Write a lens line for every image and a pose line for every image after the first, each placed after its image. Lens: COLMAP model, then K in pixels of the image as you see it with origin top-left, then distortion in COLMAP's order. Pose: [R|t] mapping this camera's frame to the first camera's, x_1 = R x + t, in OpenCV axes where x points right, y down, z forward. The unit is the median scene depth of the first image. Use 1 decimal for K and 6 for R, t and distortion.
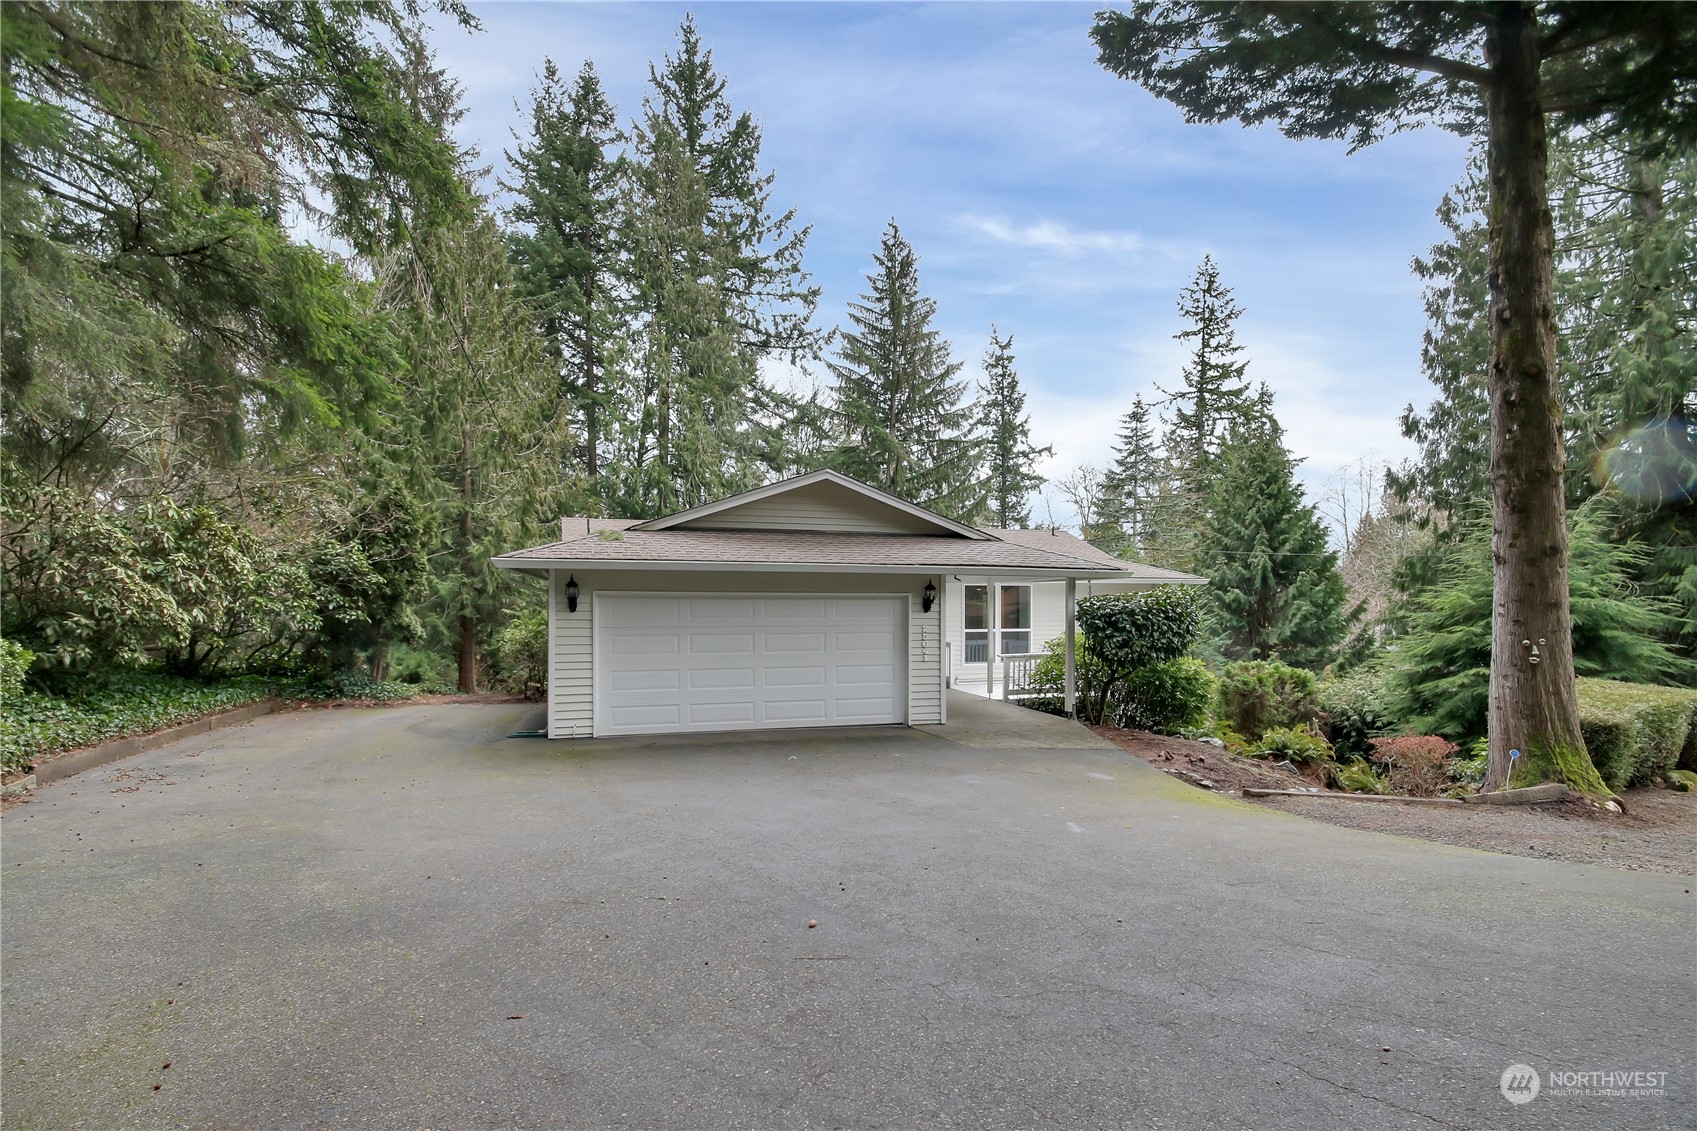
lens RADIAL K [[806.5, 0, 853.1], [0, 806.5, 613.6], [0, 0, 1]] dist [0.006096, 0.000325]
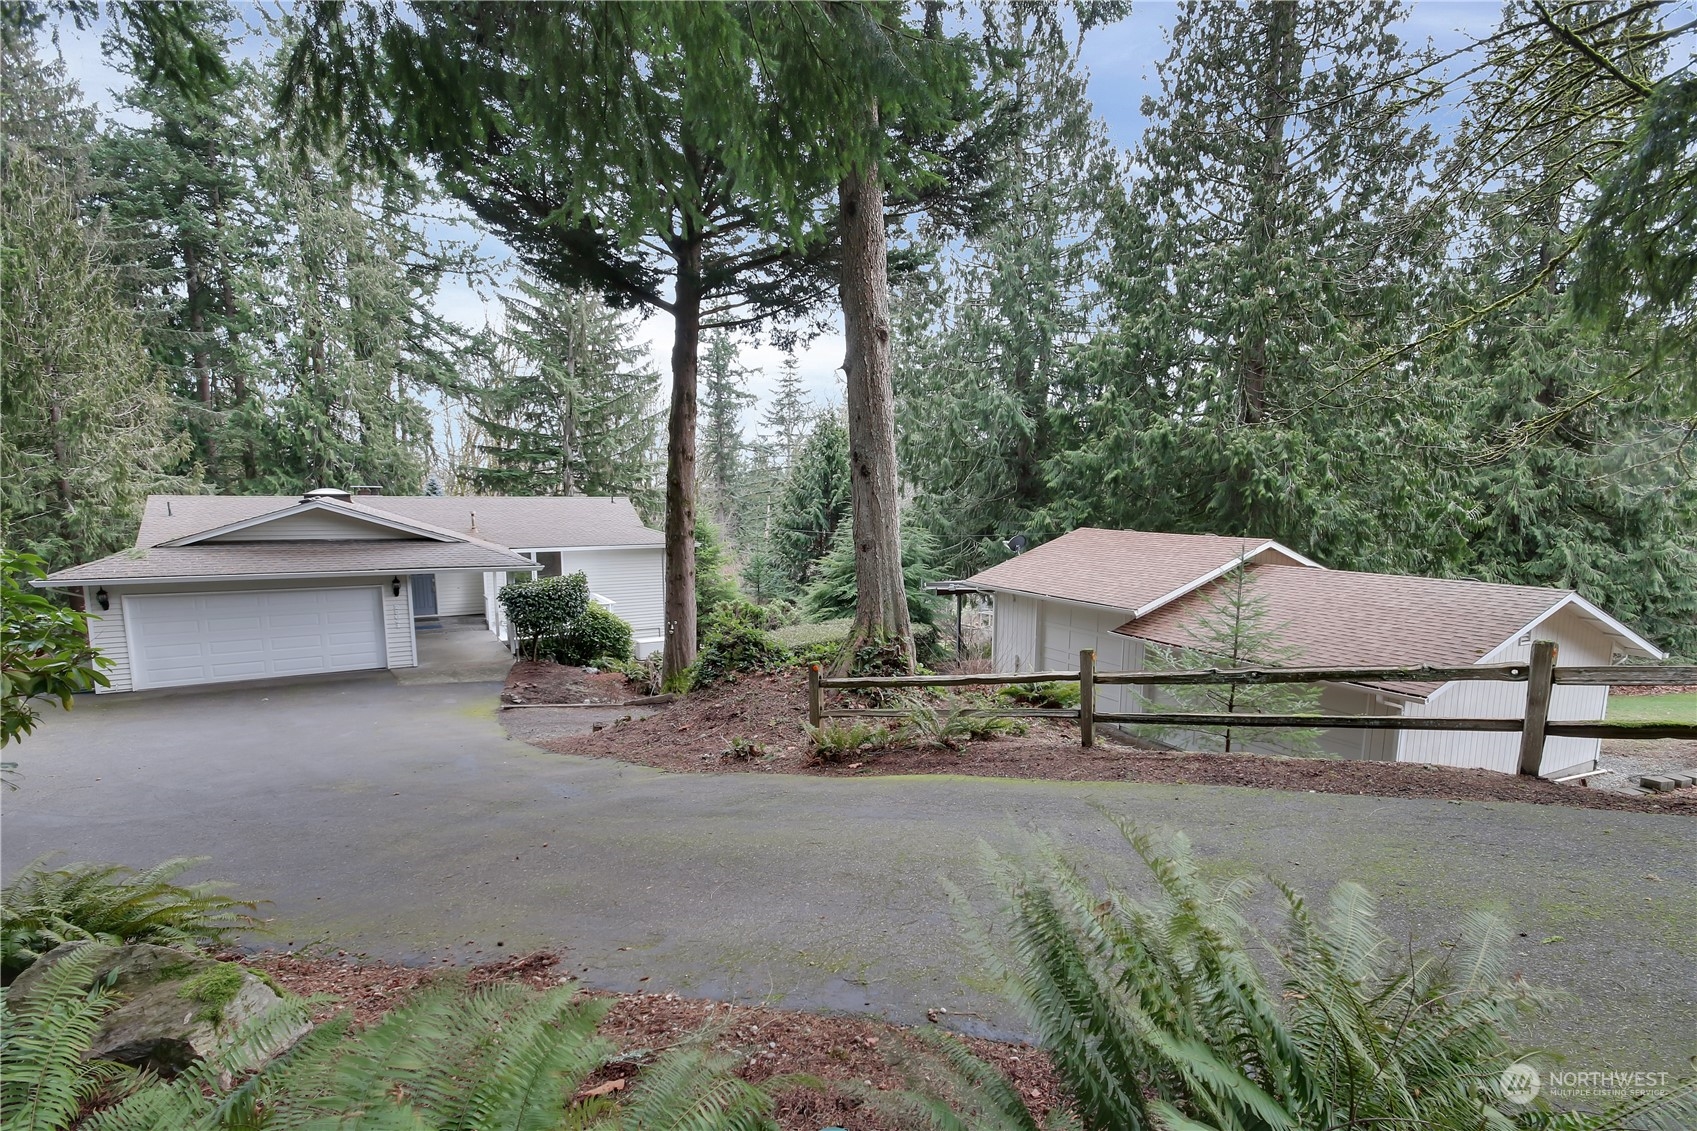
lens RADIAL K [[806.5, 0, 853.1], [0, 806.5, 613.6], [0, 0, 1]] dist [0.006096, 0.000325]
pose [[0.966344, -0.031780, 0.255283, 0.127872], [-0.002739, 0.991013, 0.133738, -0.042248], [-0.257239, -0.129937, 0.957572, -0.167623]]
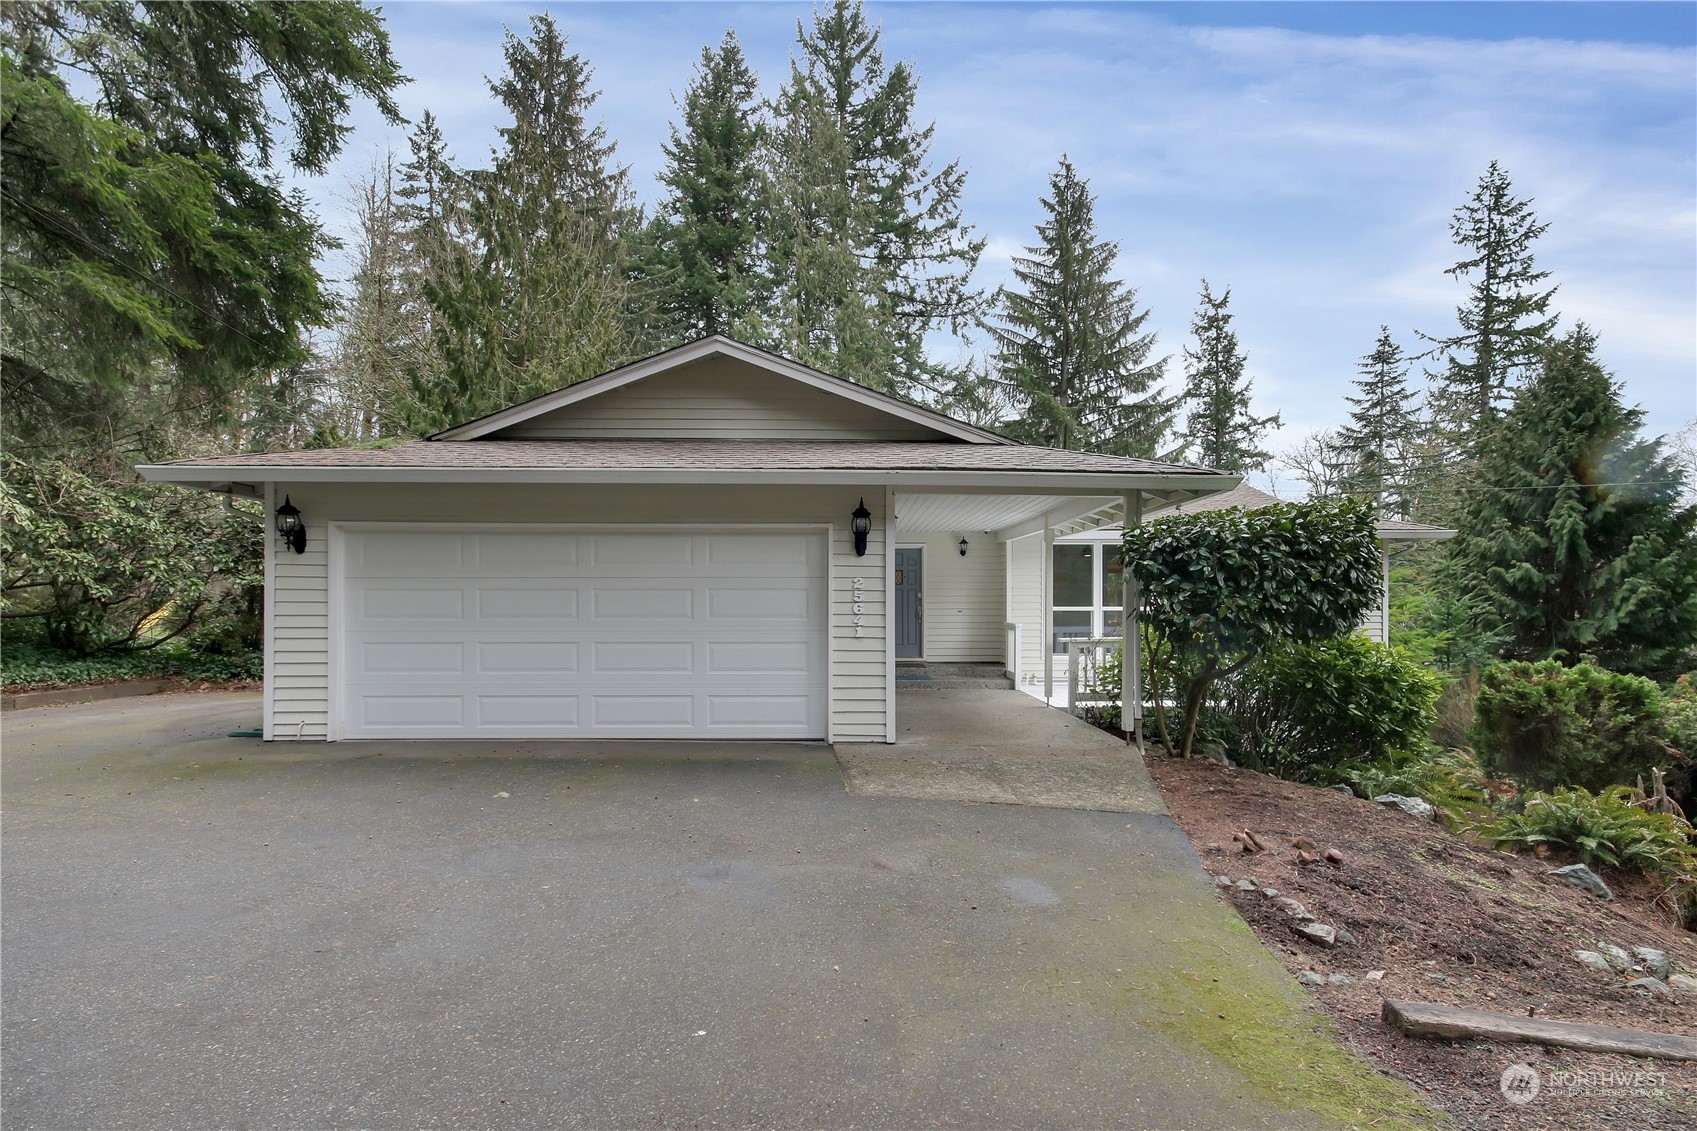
lens RADIAL K [[806.5, 0, 853.1], [0, 806.5, 613.6], [0, 0, 1]] dist [0.006096, 0.000325]
pose [[0.965581, 0.003913, -0.260072, 0.057345], [-0.005049, 0.999980, -0.003703, 0.010390], [0.260052, 0.004889, 0.965582, 0.100333]]
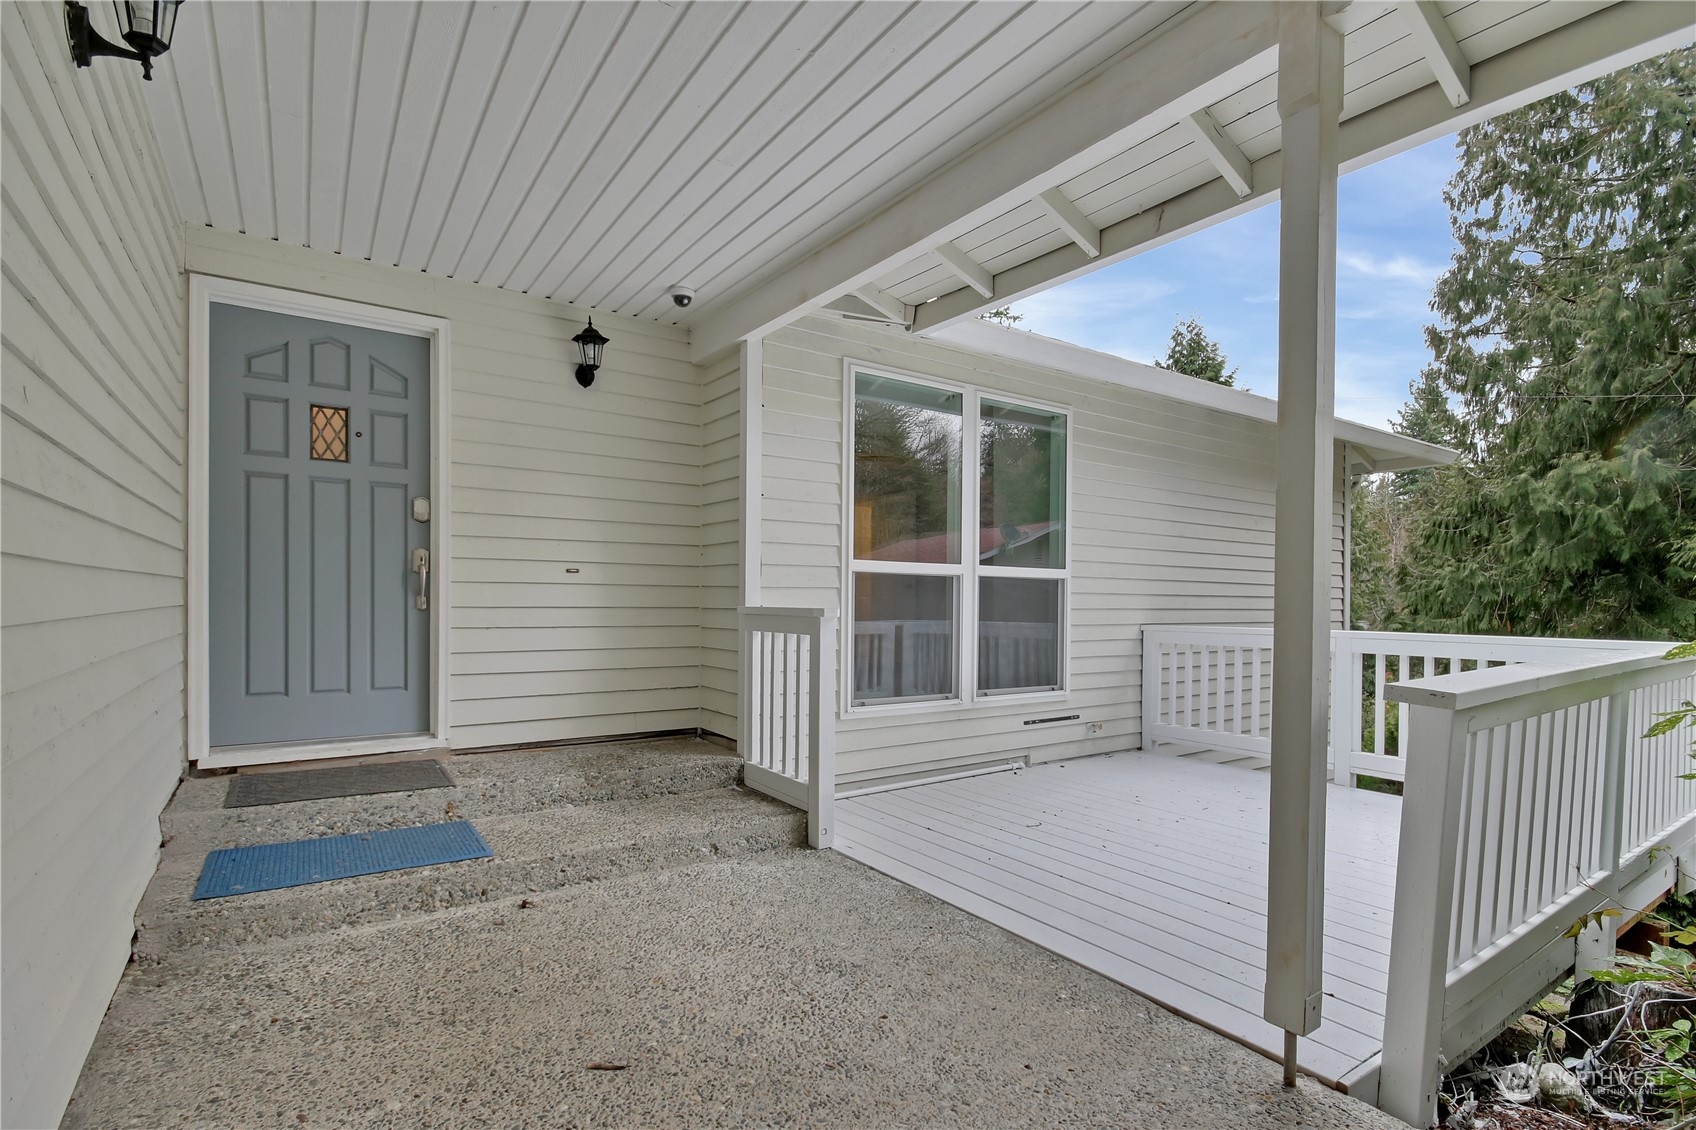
lens RADIAL K [[810.1, 0, 845.3], [0, 810.1, 611.3], [0, 0, 1]] dist [-0.000211, 0.000041]
pose [[0.947390, 0.004863, 0.320045, 0.022311], [-0.007947, 0.999934, 0.008328, 0.011598], [-0.319983, -0.010433, 0.947366, 0.280558]]
